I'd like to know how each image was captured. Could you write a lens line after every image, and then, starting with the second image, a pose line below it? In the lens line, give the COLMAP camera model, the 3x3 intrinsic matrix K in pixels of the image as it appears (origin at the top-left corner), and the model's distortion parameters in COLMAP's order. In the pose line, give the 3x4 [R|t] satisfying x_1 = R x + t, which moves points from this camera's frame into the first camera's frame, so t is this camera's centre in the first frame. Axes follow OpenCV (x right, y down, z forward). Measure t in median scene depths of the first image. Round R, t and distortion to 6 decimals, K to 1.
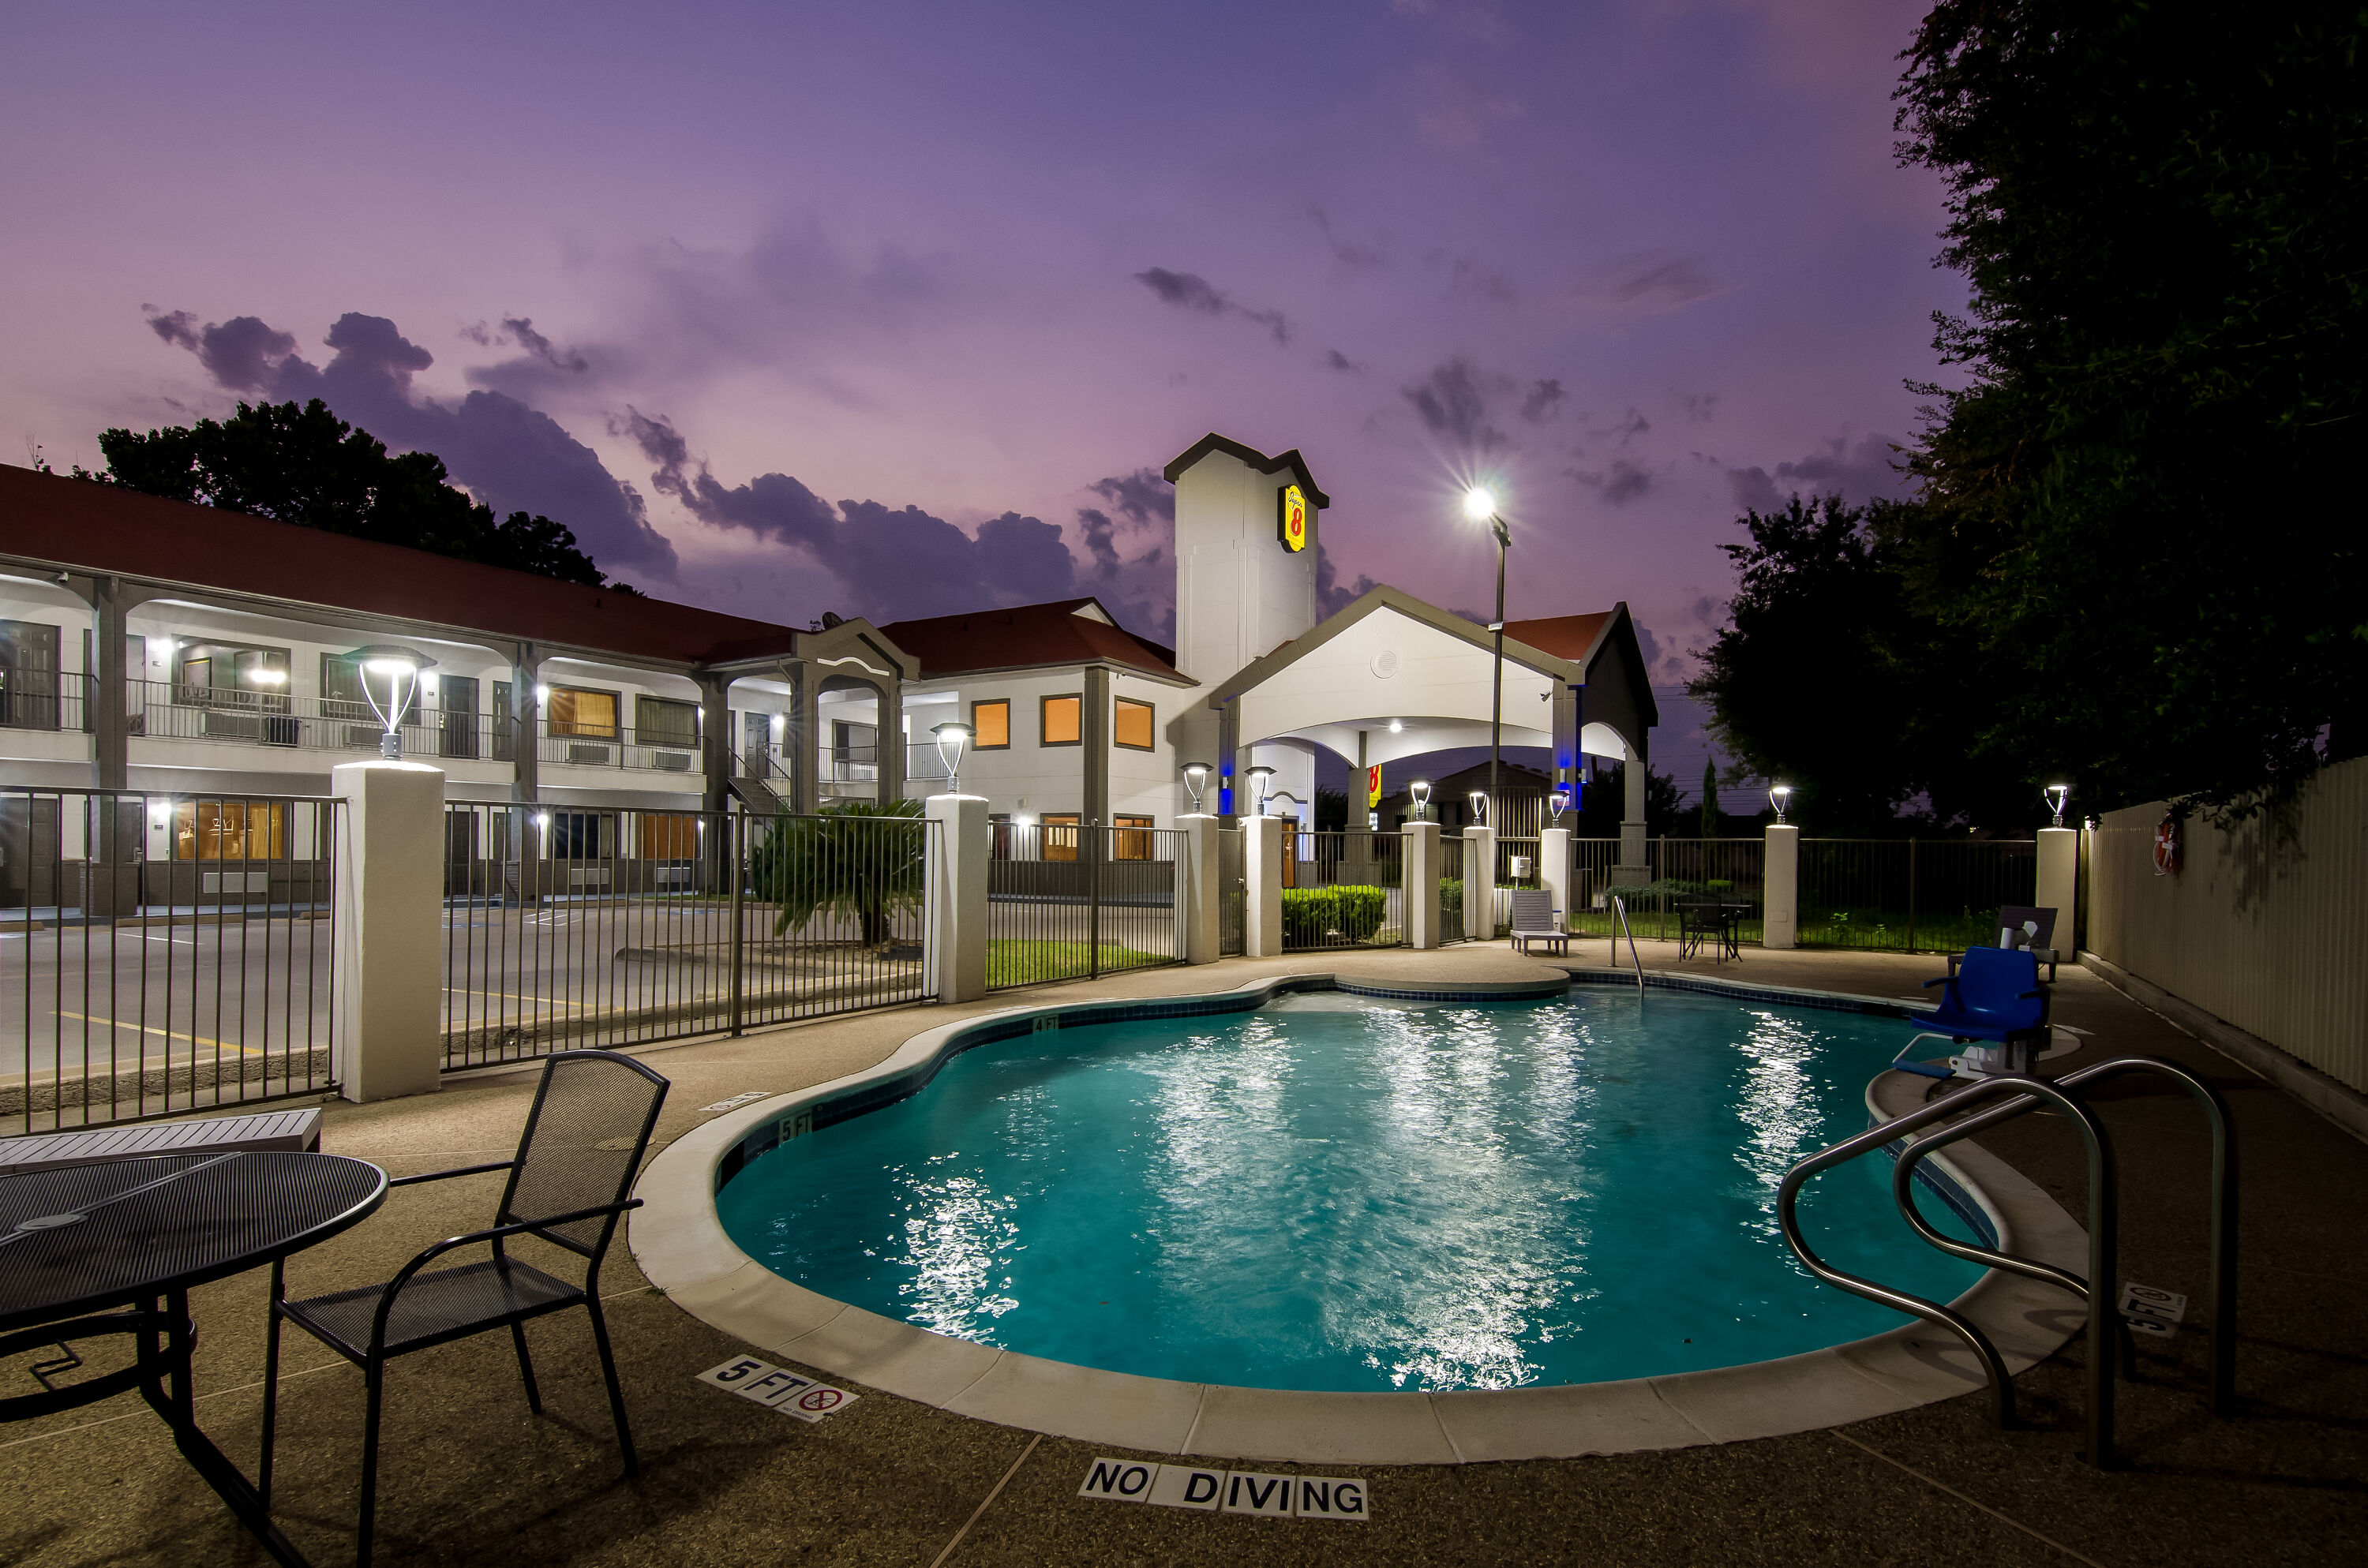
lens RADIAL K [[1176.8, 0, 1192.5], [0, 1176.8, 852.2], [0, 0, 1]] dist [0.000207, -0.000217]
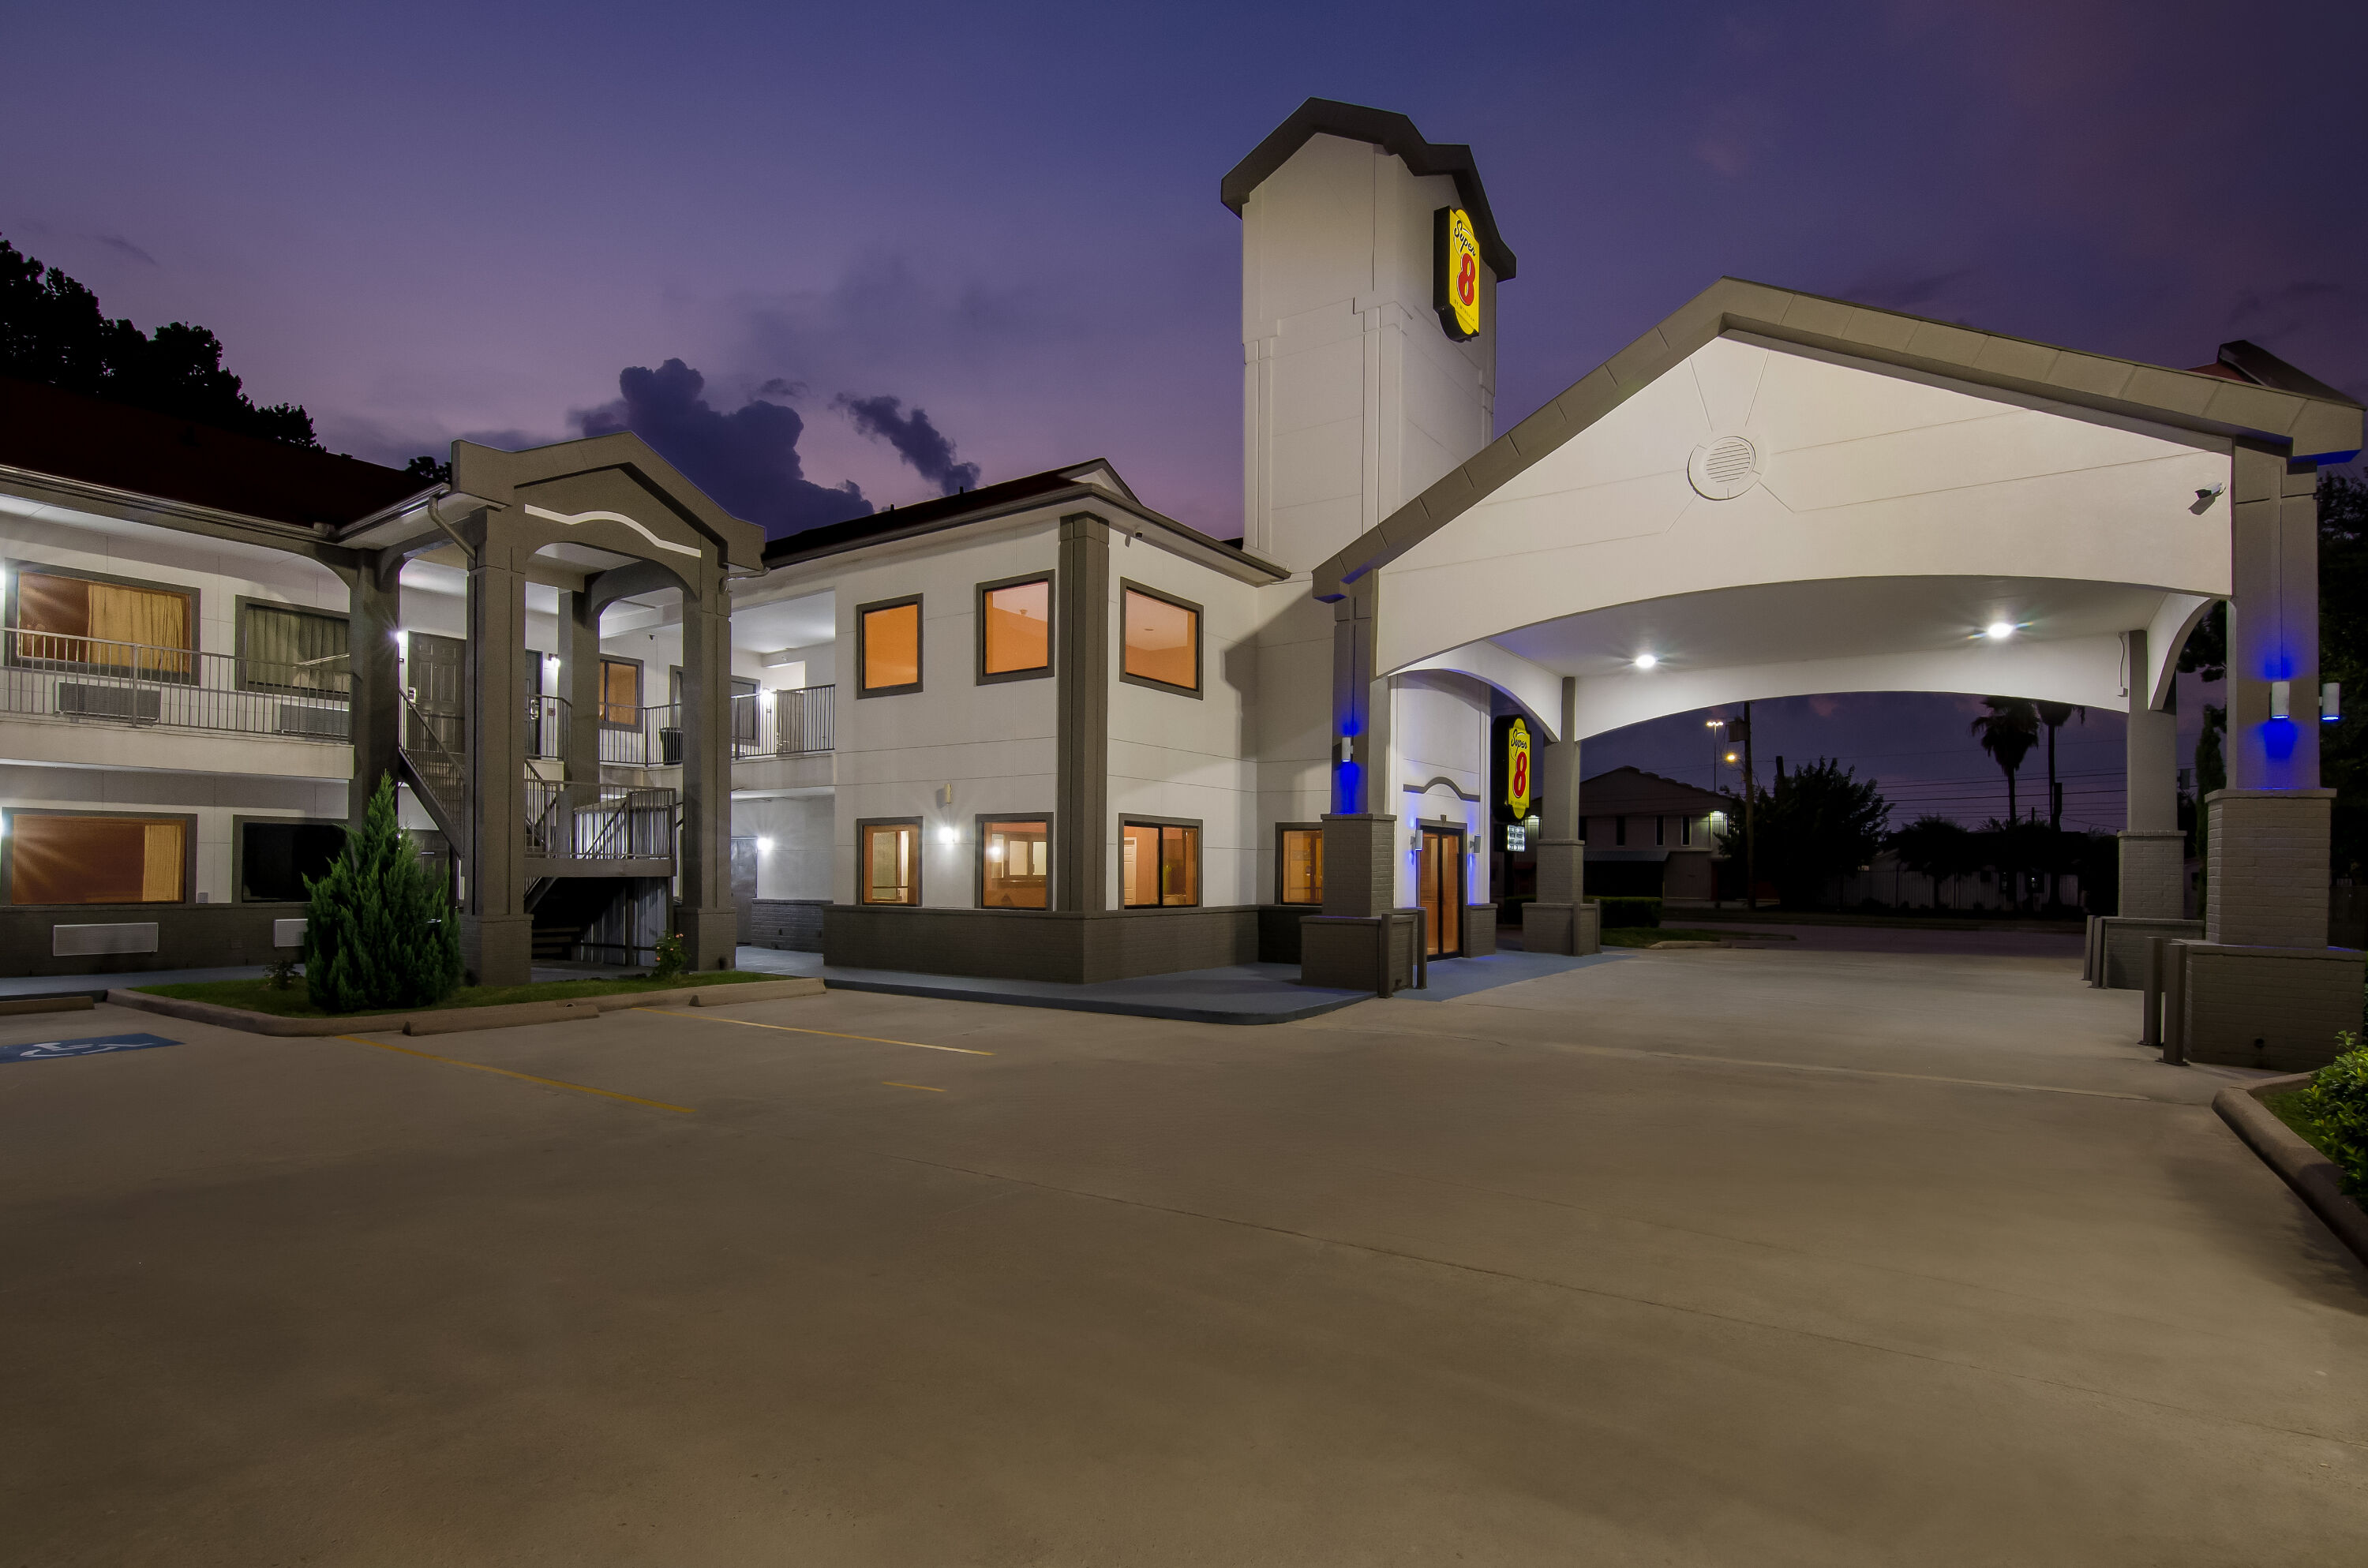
lens RADIAL K [[1176.8, 0, 1192.5], [0, 1176.8, 852.2], [0, 0, 1]] dist [0.000207, -0.000217]
pose [[0.998515, -0.000504, -0.054467, -0.008536], [-0.000529, 0.999821, -0.018936, -0.007622], [0.054467, 0.018937, 0.998336, 0.491814]]
